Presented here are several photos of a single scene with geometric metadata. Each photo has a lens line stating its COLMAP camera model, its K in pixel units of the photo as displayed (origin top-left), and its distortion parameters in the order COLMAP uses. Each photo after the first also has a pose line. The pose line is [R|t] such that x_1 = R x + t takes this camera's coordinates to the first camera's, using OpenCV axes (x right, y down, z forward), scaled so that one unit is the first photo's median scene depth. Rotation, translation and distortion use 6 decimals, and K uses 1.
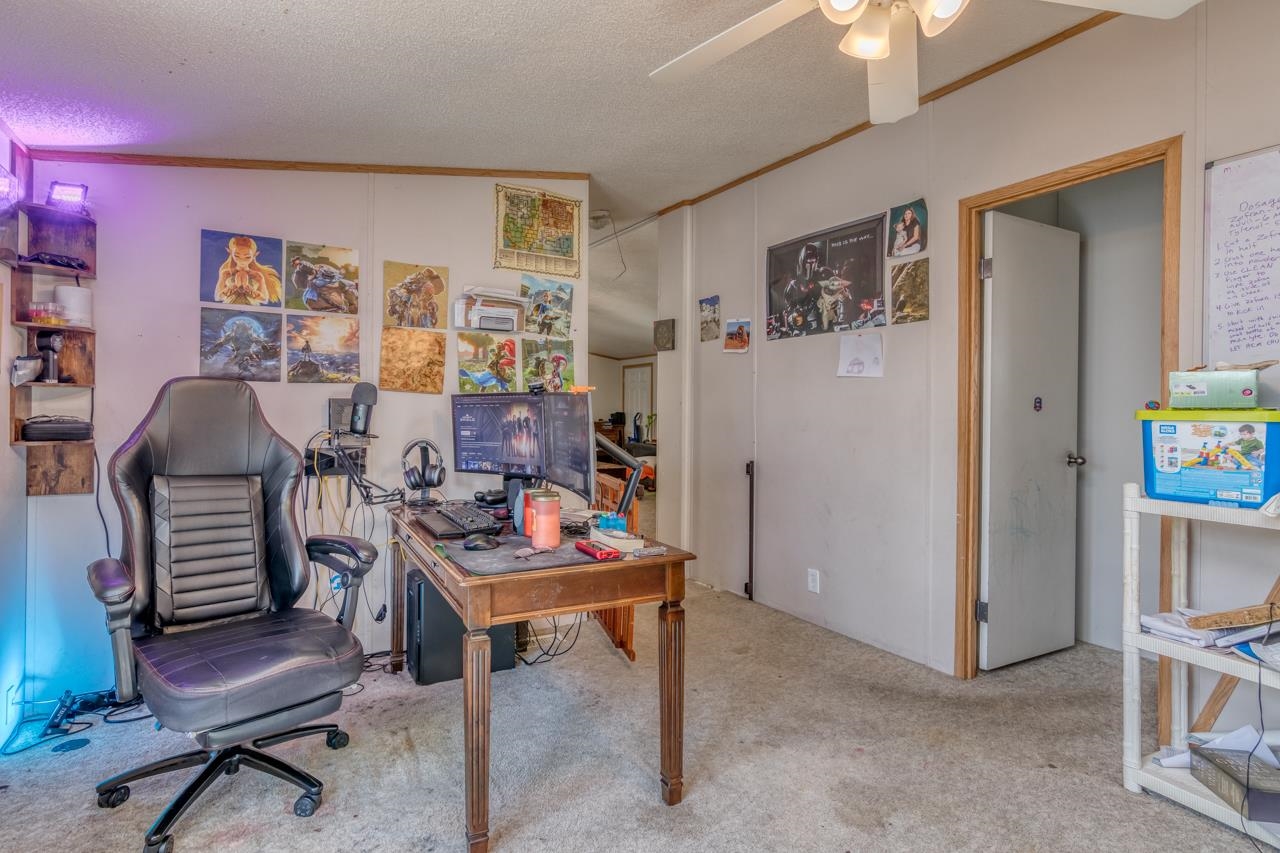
lens RADIAL K [[661.0, 0, 671.3], [0, 661.0, 406.4], [0, 0, 1]] dist [-0.016357, 0.012778]
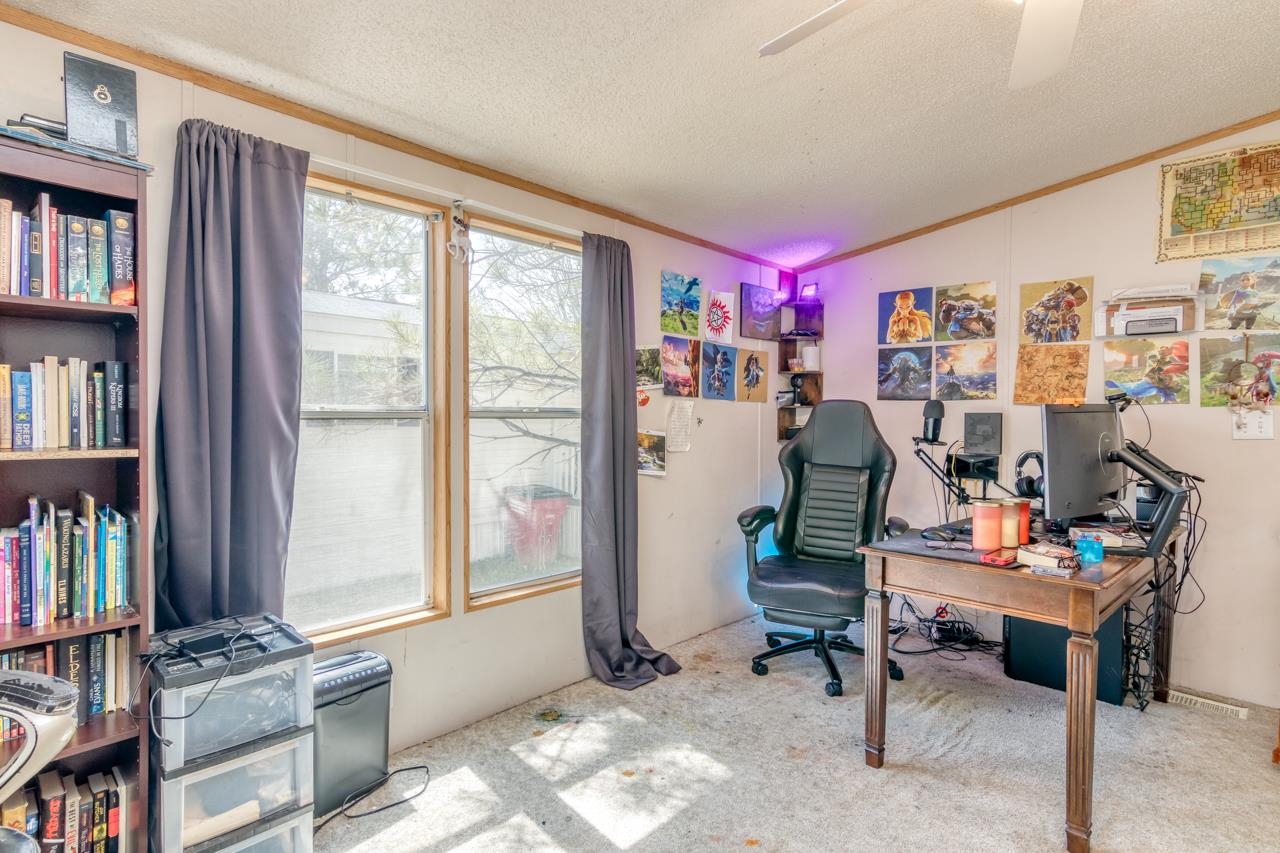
lens RADIAL K [[661.0, 0, 643.6], [0, 661.0, 427.7], [0, 0, 1]] dist [-0.016357, 0.012778]
pose [[0.279971, 0.014273, -0.959902, 0.445535], [0.001263, 0.999883, 0.015236, -0.004135], [0.960007, -0.005478, 0.279921, 0.107998]]
